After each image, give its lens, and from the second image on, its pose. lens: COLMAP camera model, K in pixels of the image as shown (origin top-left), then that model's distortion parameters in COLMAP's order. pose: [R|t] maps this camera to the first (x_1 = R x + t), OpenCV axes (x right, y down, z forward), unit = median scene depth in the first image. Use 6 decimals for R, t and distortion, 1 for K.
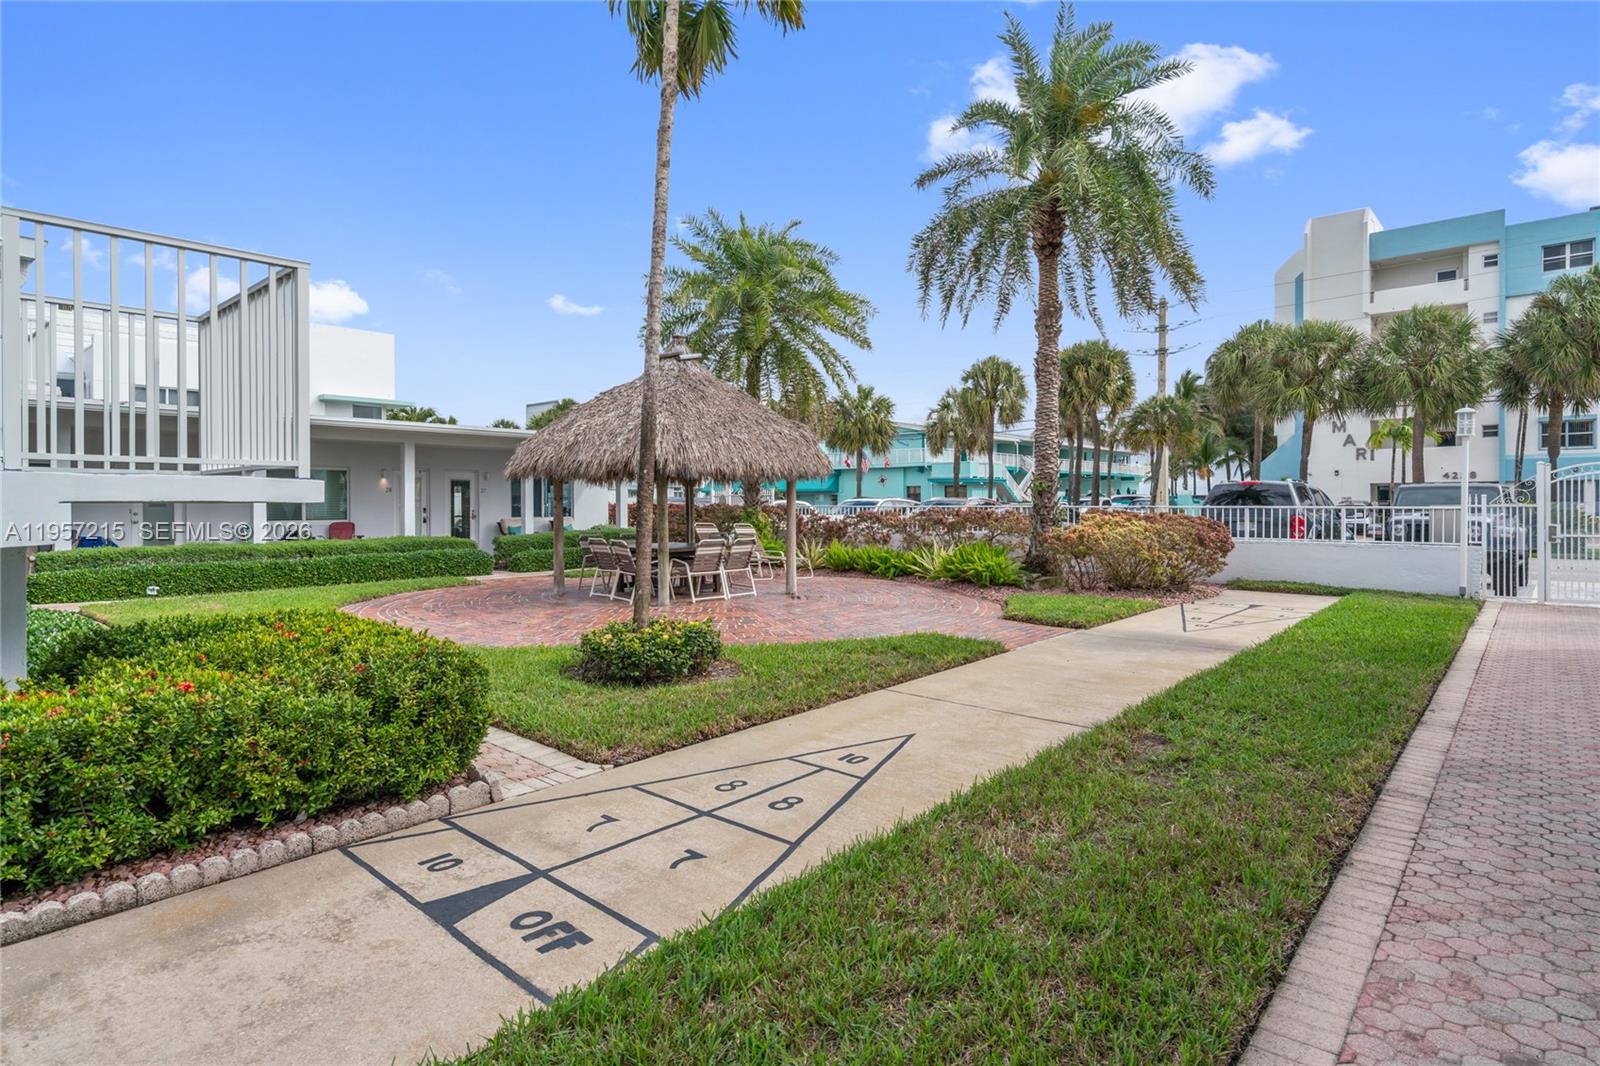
lens RADIAL K [[851.1, 0, 805.4], [0, 851.1, 495.3], [0, 0, 1]] dist [-0.001543, -0.000346]
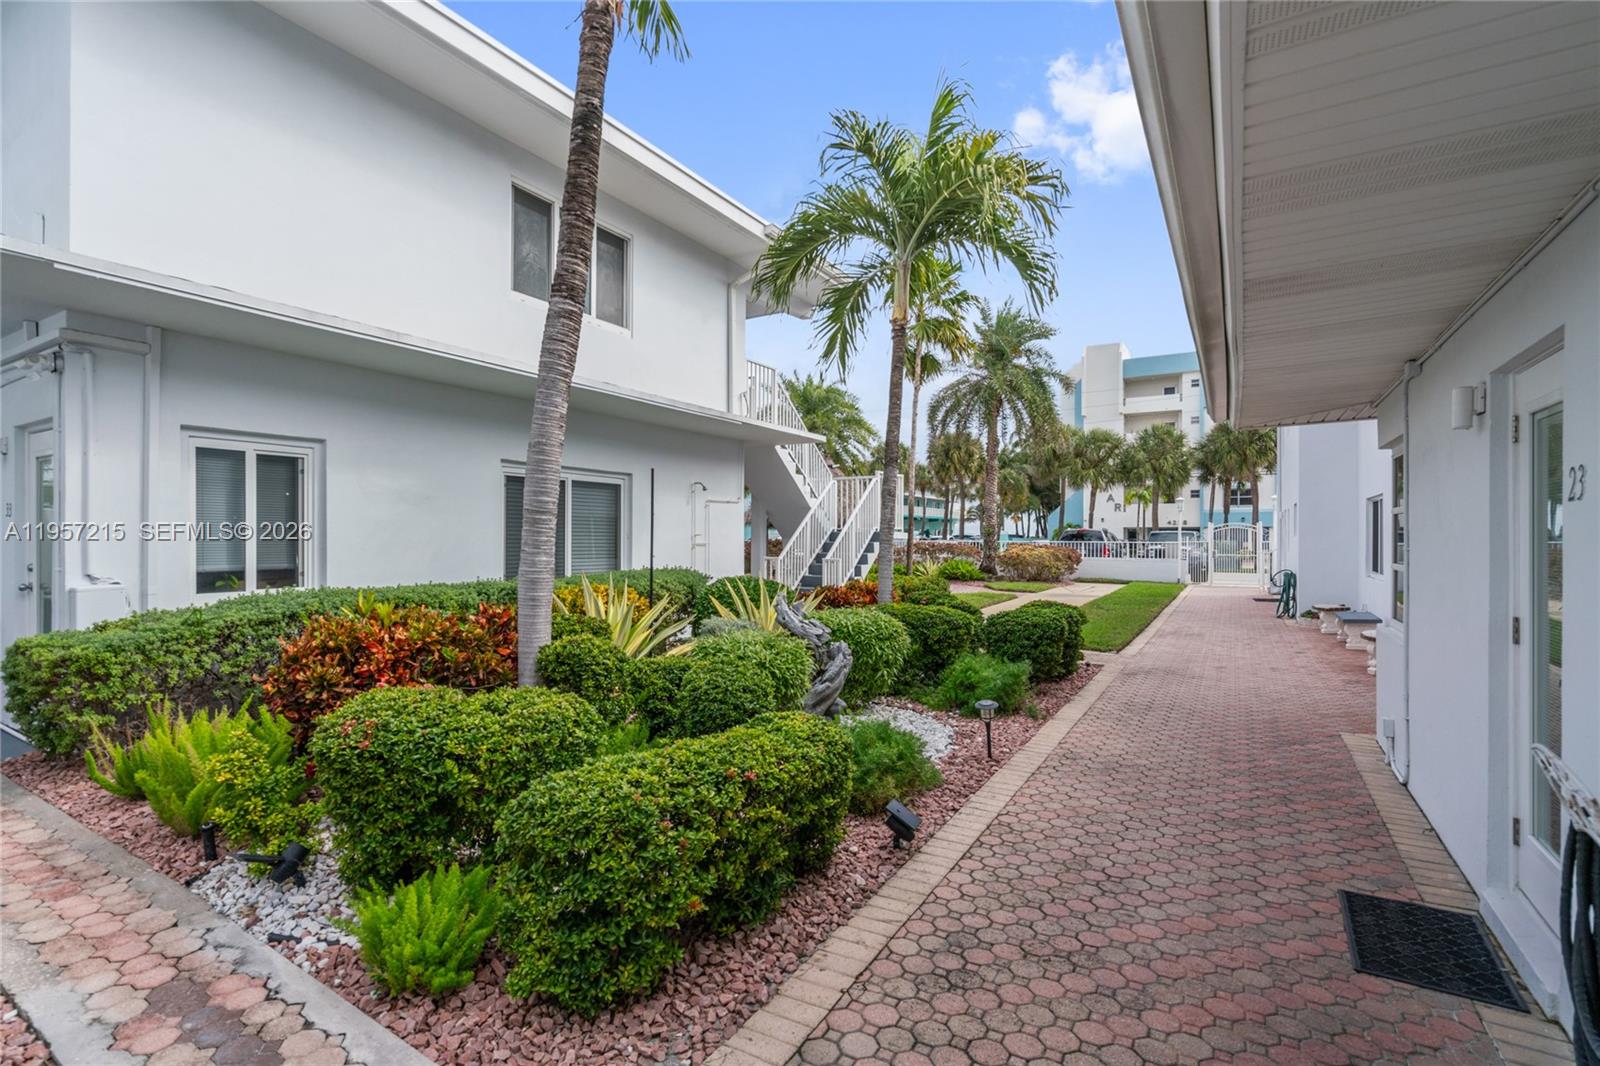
lens RADIAL K [[732.0, 0, 800.9], [0, 732.0, 525.9], [0, 0, 1]] dist [-0.002007, 0.000380]
pose [[0.983695, 0.006202, 0.179738, -0.214732], [-0.004499, 0.999941, -0.009882, -0.001924], [-0.179789, 0.008912, 0.983665, -0.278633]]
